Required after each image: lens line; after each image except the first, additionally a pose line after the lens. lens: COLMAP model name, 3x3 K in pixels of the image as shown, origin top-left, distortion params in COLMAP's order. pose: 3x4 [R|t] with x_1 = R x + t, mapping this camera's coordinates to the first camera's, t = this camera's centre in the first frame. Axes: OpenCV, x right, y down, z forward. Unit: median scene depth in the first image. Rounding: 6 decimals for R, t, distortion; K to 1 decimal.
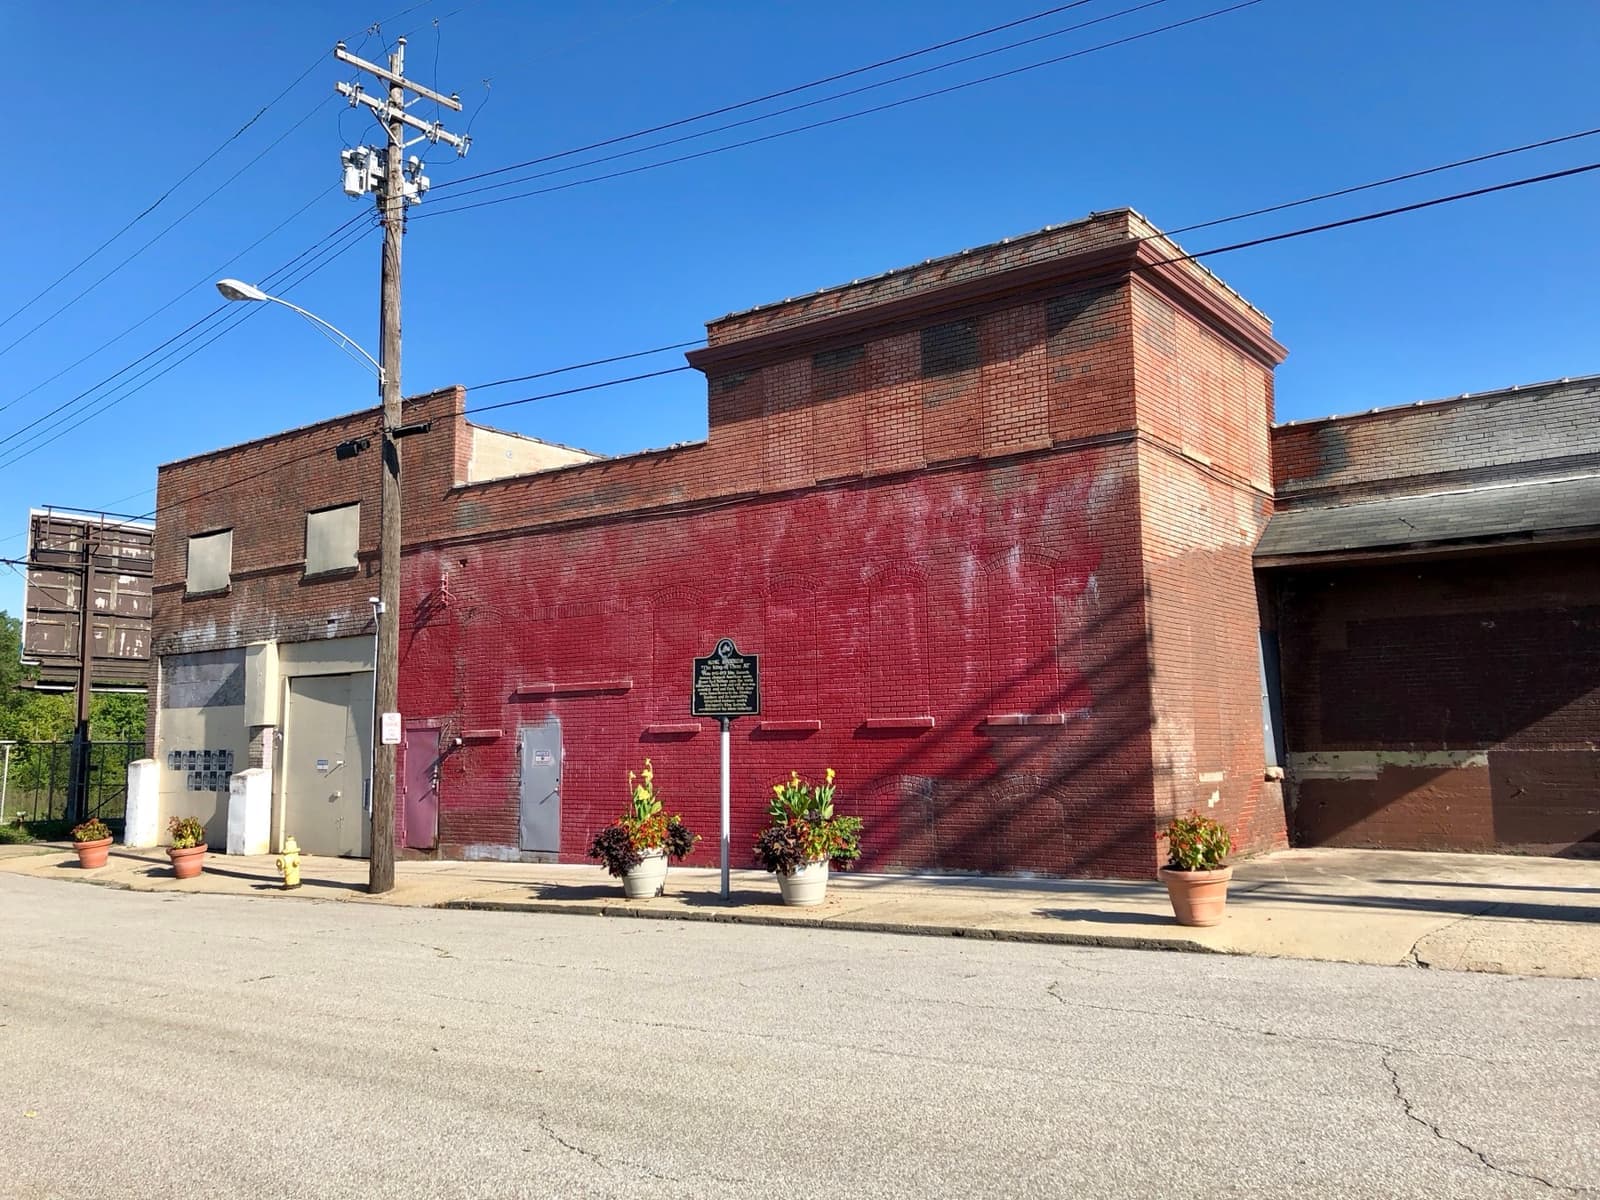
lens RADIAL K [[1292.8, 0, 799.1], [0, 1292.8, 595.8], [0, 0, 1]] dist [0.010224, 0.006982]
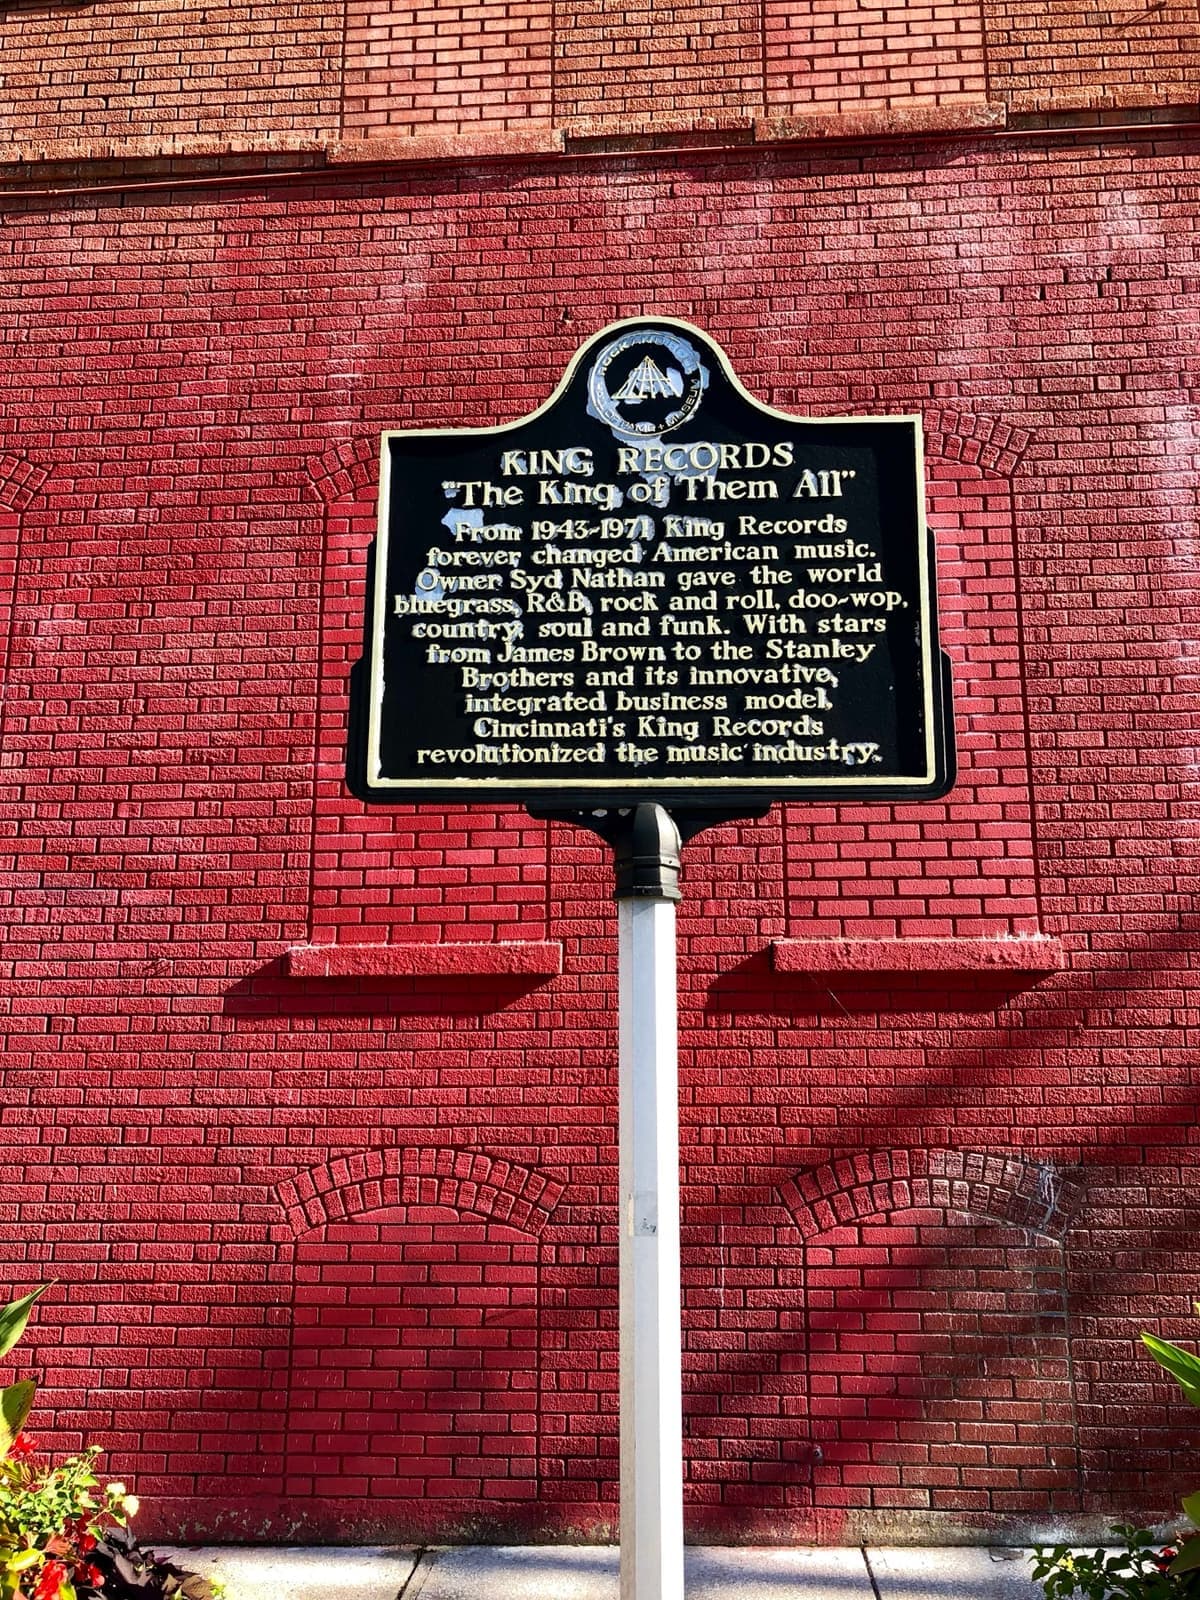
lens RADIAL K [[1292.8, 0, 604.0], [0, 1292.8, 811.2], [0, 0, 1]] dist [0.010224, 0.006982]
pose [[0.843523, 0.108759, 0.525966, -0.126881], [-0.066131, 0.992863, -0.099244, 0.099672], [-0.533006, 0.048932, 0.844695, 0.802076]]
